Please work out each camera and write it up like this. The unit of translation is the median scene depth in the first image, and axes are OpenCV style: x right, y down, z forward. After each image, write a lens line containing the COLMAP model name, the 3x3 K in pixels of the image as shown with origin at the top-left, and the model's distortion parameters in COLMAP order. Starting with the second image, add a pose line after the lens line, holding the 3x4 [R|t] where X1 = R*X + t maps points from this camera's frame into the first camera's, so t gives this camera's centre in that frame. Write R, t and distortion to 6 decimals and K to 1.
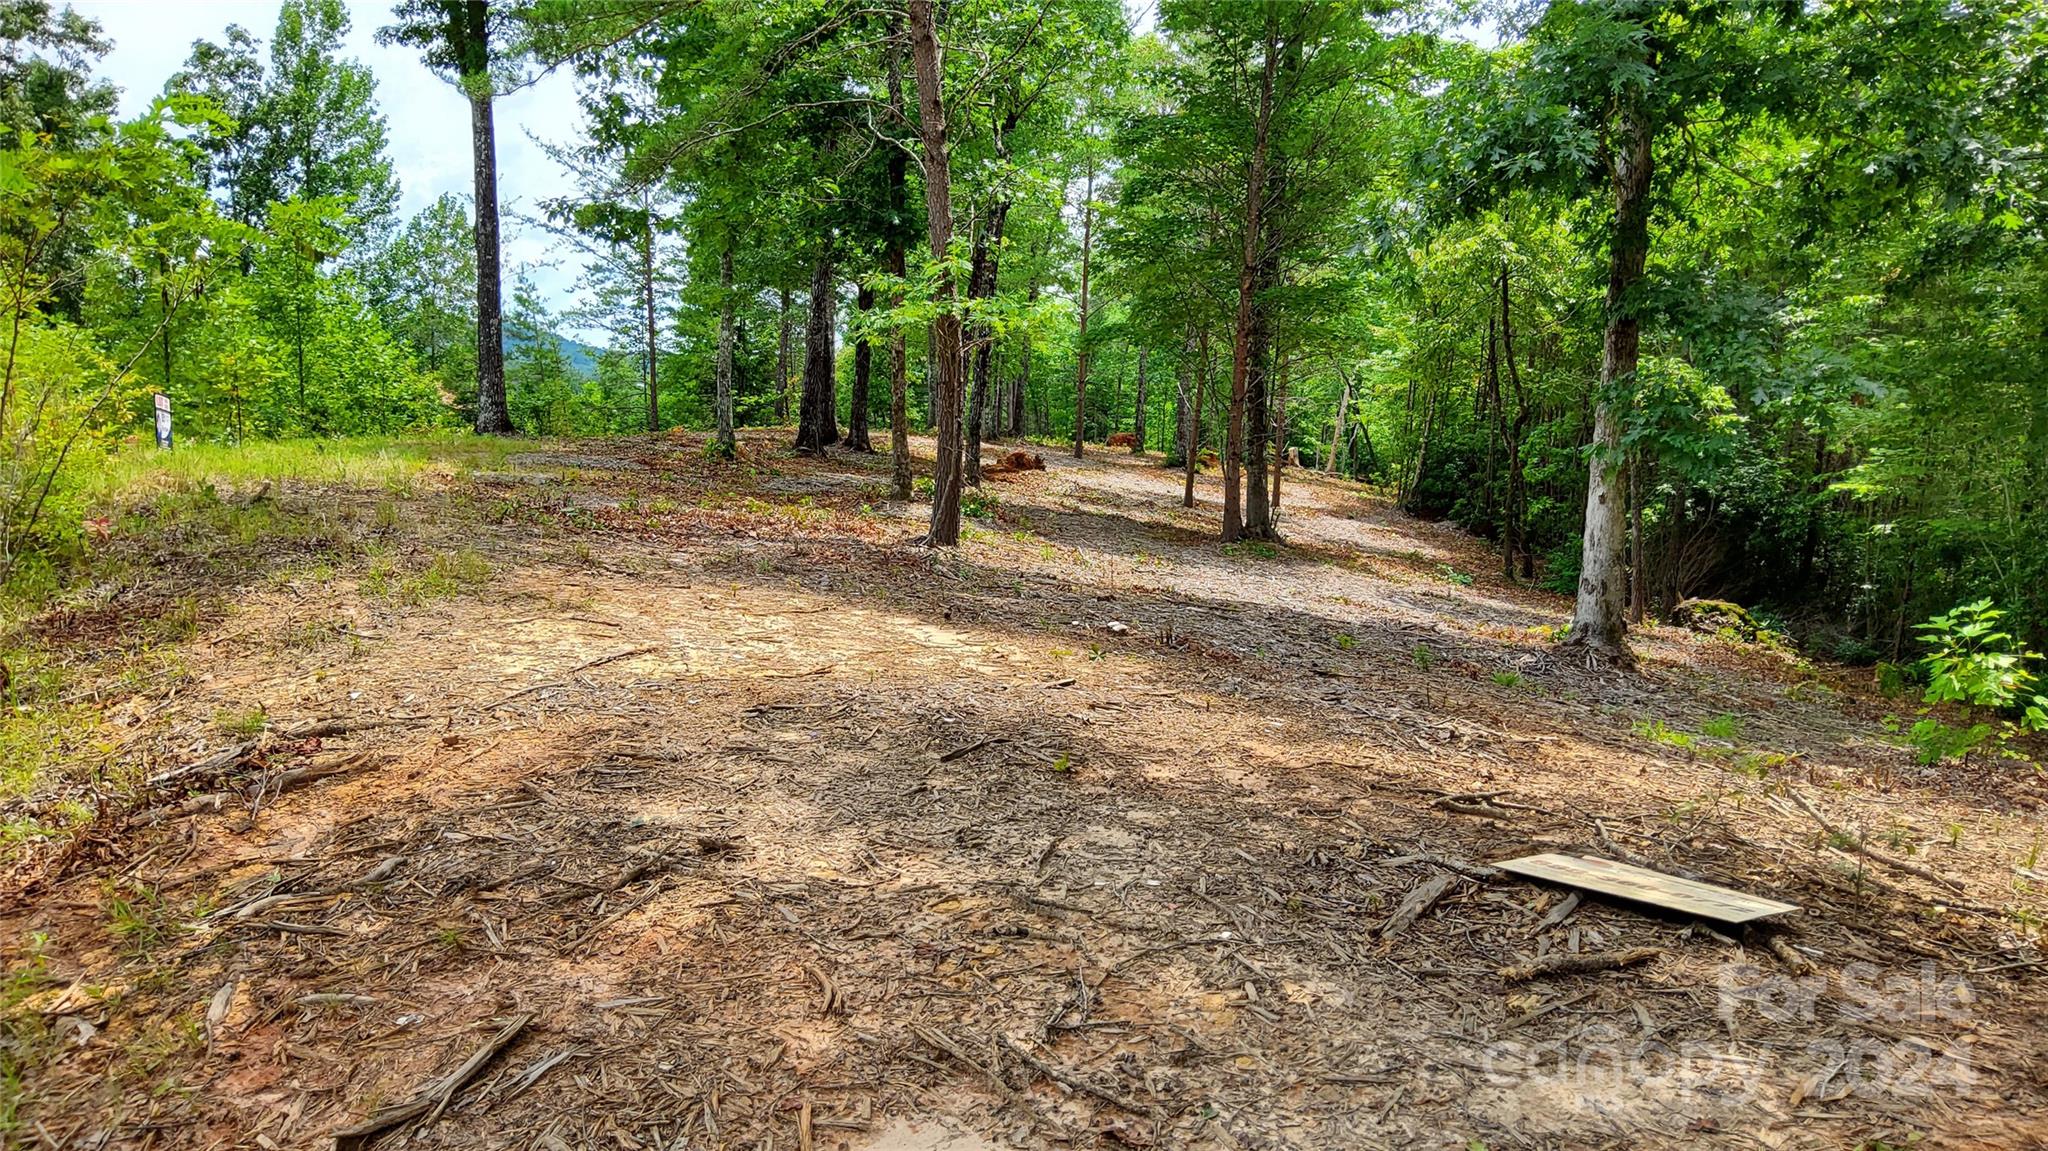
lens RADIAL K [[1518.3, 0, 1020.9], [0, 1518.3, 582.3], [0, 0, 1]] dist [0.049750, -0.097728]
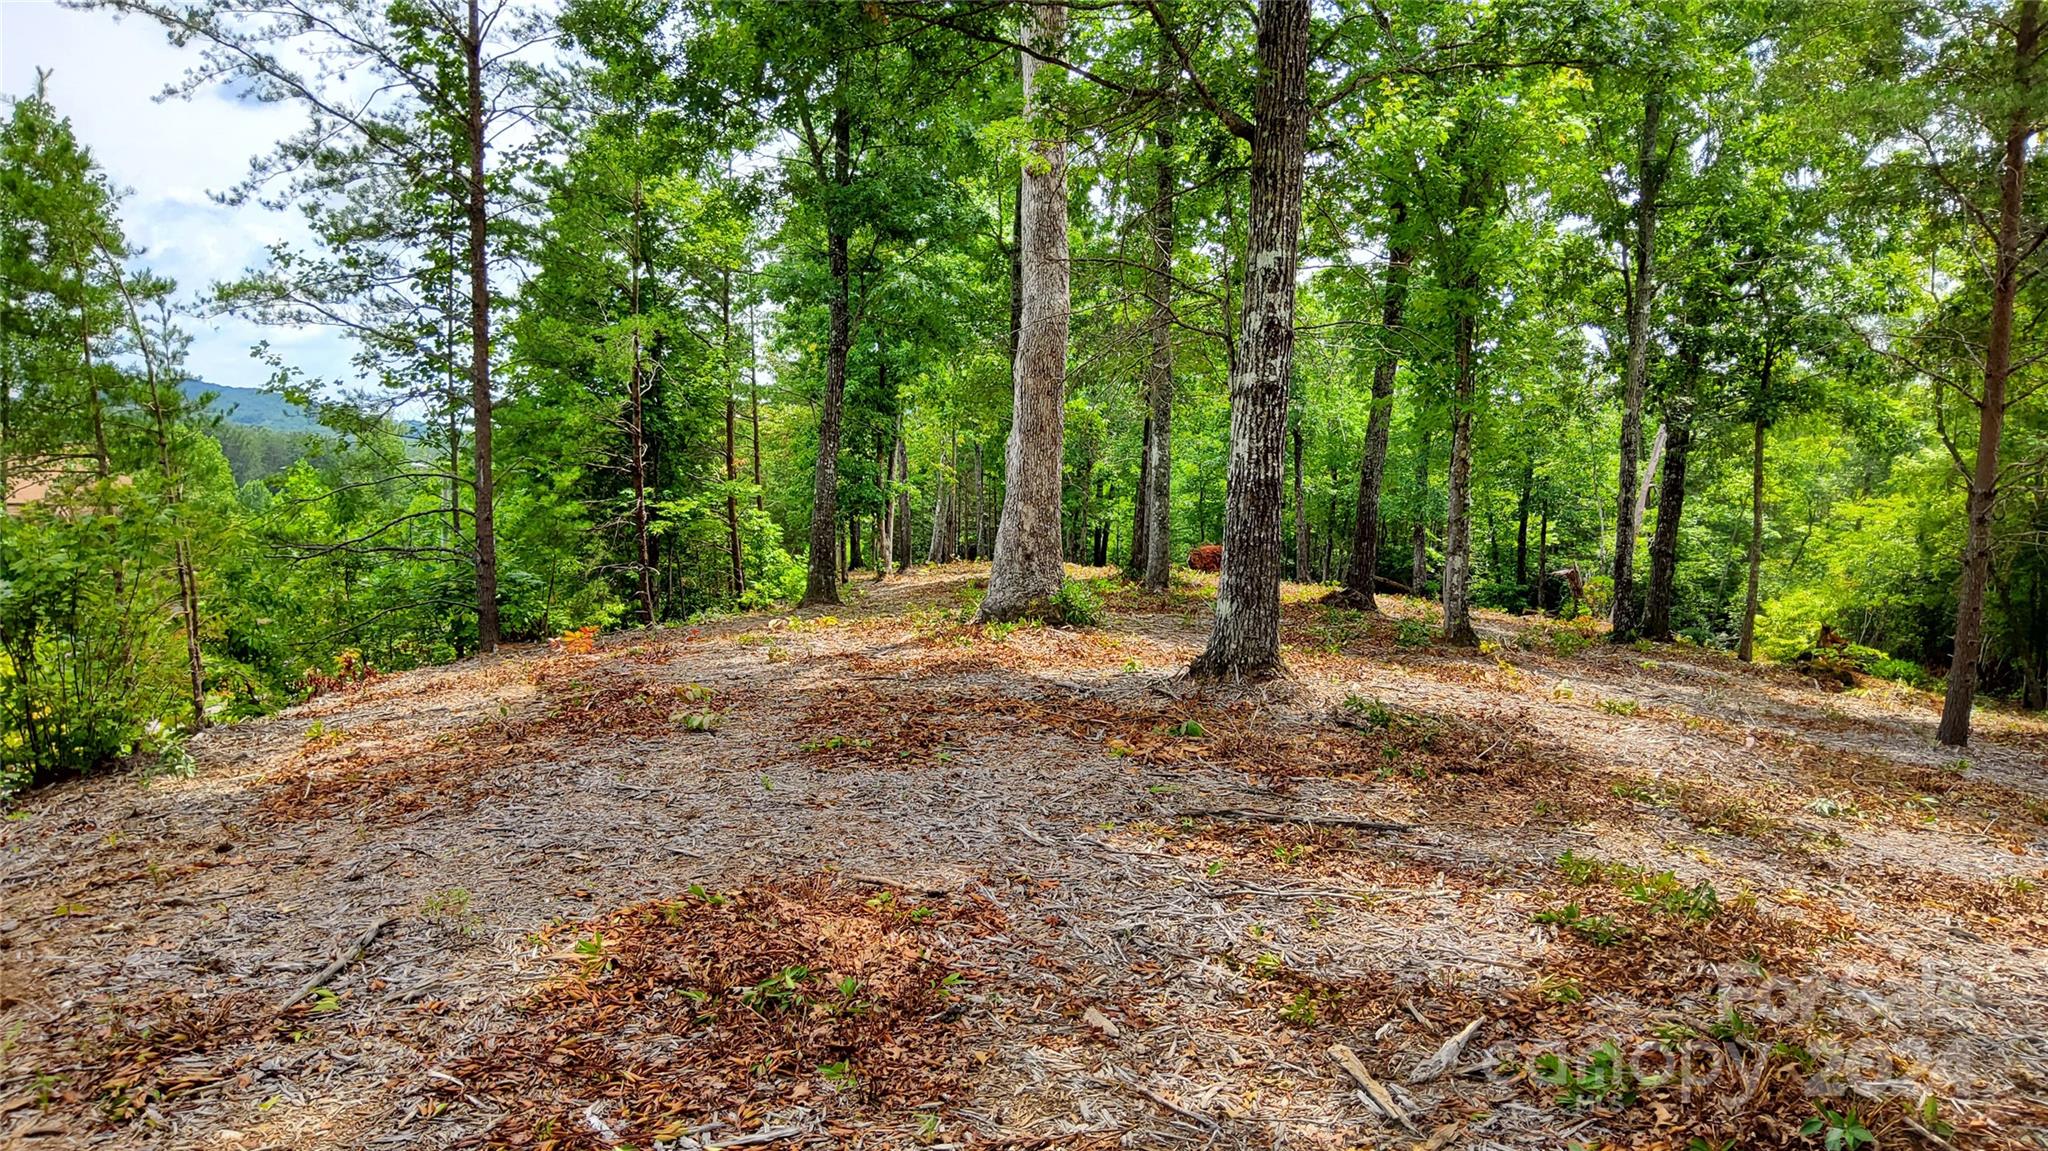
lens RADIAL K [[1518.3, 0, 1020.9], [0, 1518.3, 582.3], [0, 0, 1]] dist [0.049750, -0.097728]
pose [[0.988437, -0.001108, 0.151629, -0.327271], [0.007161, 0.999199, -0.039382, -0.176339], [-0.151464, 0.040013, 0.987653, 1.203864]]
